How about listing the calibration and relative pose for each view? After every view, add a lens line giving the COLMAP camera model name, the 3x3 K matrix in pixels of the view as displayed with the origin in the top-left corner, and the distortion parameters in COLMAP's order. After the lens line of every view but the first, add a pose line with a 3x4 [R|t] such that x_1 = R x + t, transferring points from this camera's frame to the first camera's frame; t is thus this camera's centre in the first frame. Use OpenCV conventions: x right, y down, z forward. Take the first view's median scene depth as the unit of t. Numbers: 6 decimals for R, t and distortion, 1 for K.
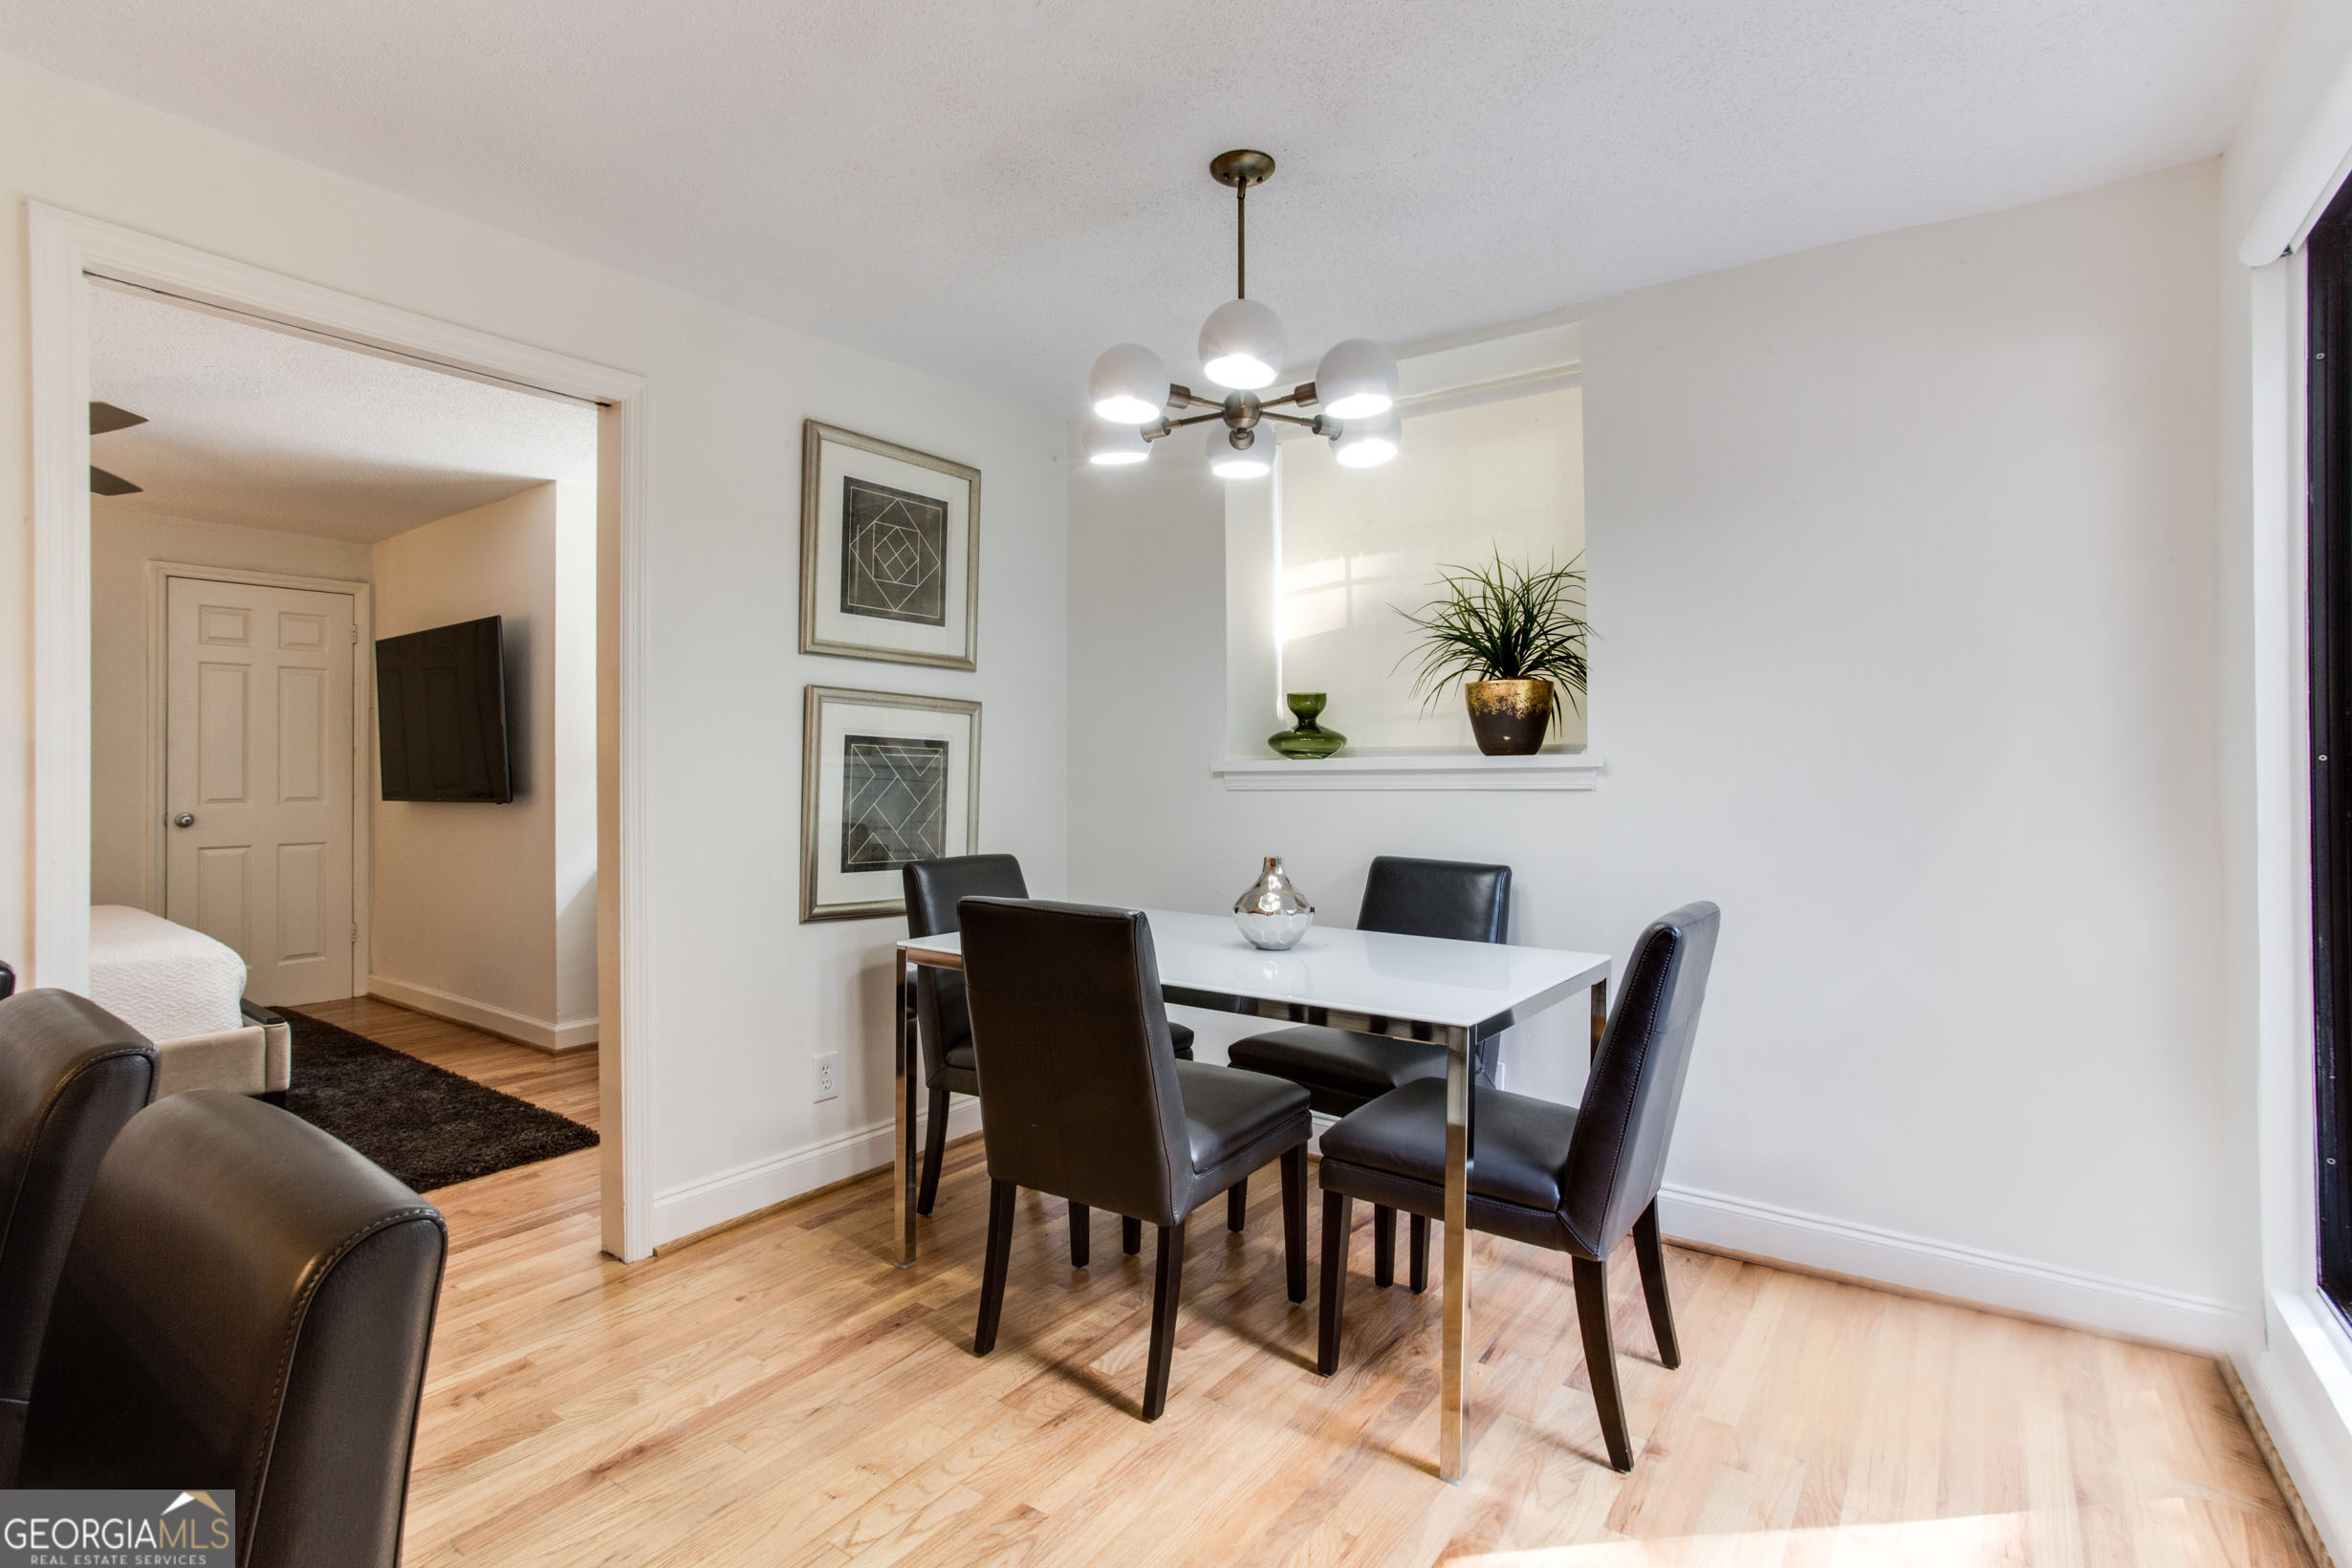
lens RADIAL K [[1122.3, 0, 1177.0], [0, 1122.3, 750.2], [0, 0, 1]] dist [-0.049638, 0.029714]
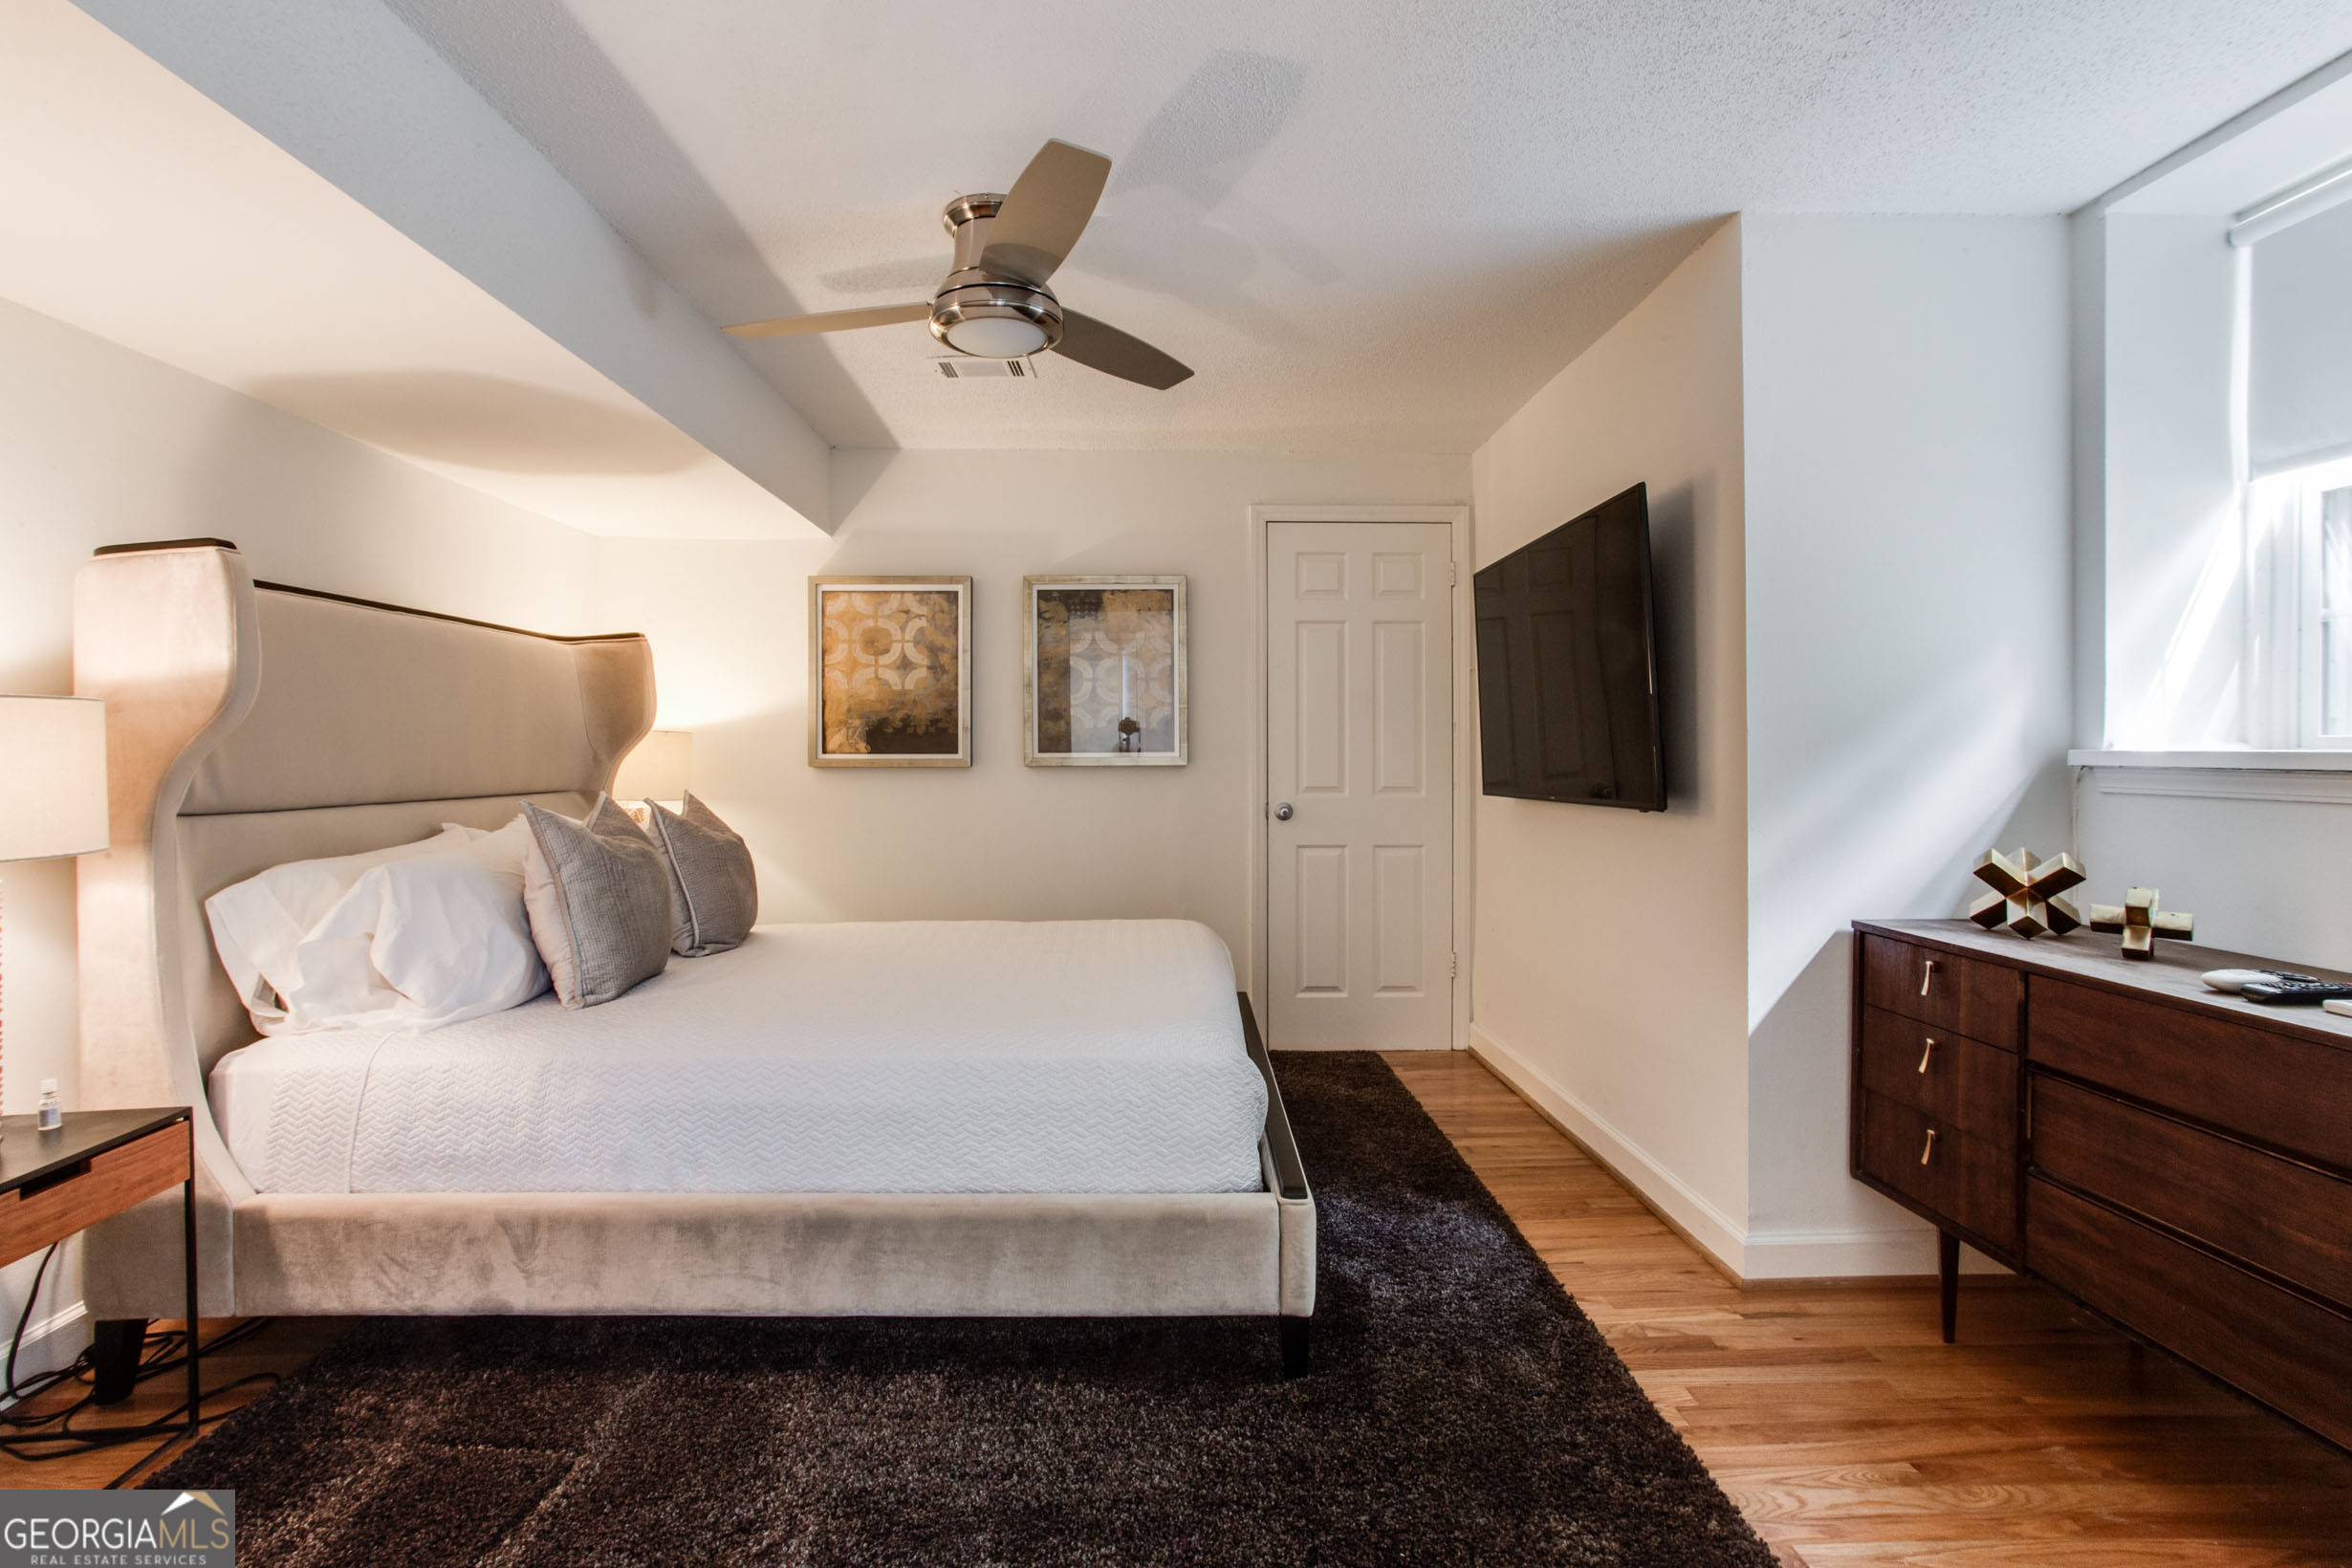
lens RADIAL K [[1122.3, 0, 1177.0], [0, 1122.3, 750.2], [0, 0, 1]] dist [-0.049638, 0.029714]
pose [[0.610722, 0.003324, -0.791838, -0.277786], [0.004873, 0.999956, 0.007956, 0.009812], [0.791830, -0.008717, 0.610679, 0.415683]]
